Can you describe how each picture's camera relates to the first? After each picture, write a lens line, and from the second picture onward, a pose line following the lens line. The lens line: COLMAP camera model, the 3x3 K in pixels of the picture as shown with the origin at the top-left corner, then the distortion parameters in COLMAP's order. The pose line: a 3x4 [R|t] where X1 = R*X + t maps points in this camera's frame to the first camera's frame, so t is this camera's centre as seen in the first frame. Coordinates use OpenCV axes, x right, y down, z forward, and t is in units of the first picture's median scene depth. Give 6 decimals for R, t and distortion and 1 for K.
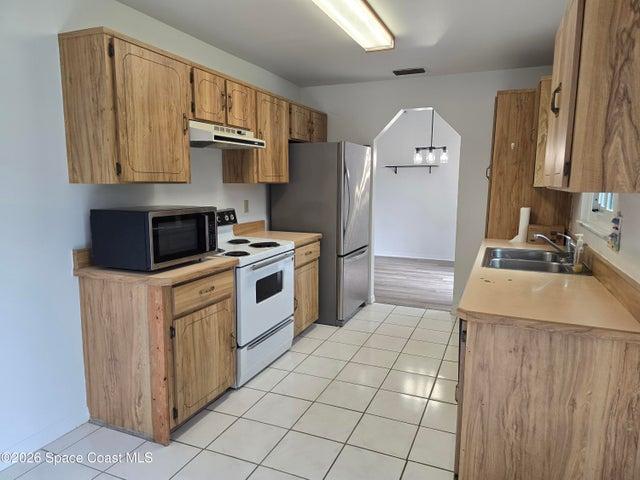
lens RADIAL K [[433.8, 0, 325.6], [0, 433.8, 244.0], [0, 0, 1]] dist [0.050039, -0.040952]
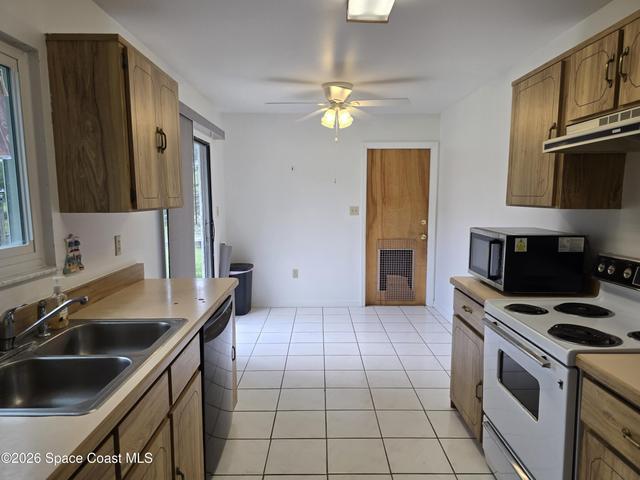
lens RADIAL K [[433.8, 0, 325.6], [0, 433.8, 244.0], [0, 0, 1]] dist [0.050039, -0.040952]
pose [[-0.917531, 0.037419, -0.395901, 0.313441], [-0.065429, 0.967790, 0.243109, -0.195782], [0.392246, 0.248963, -0.885529, 1.258912]]
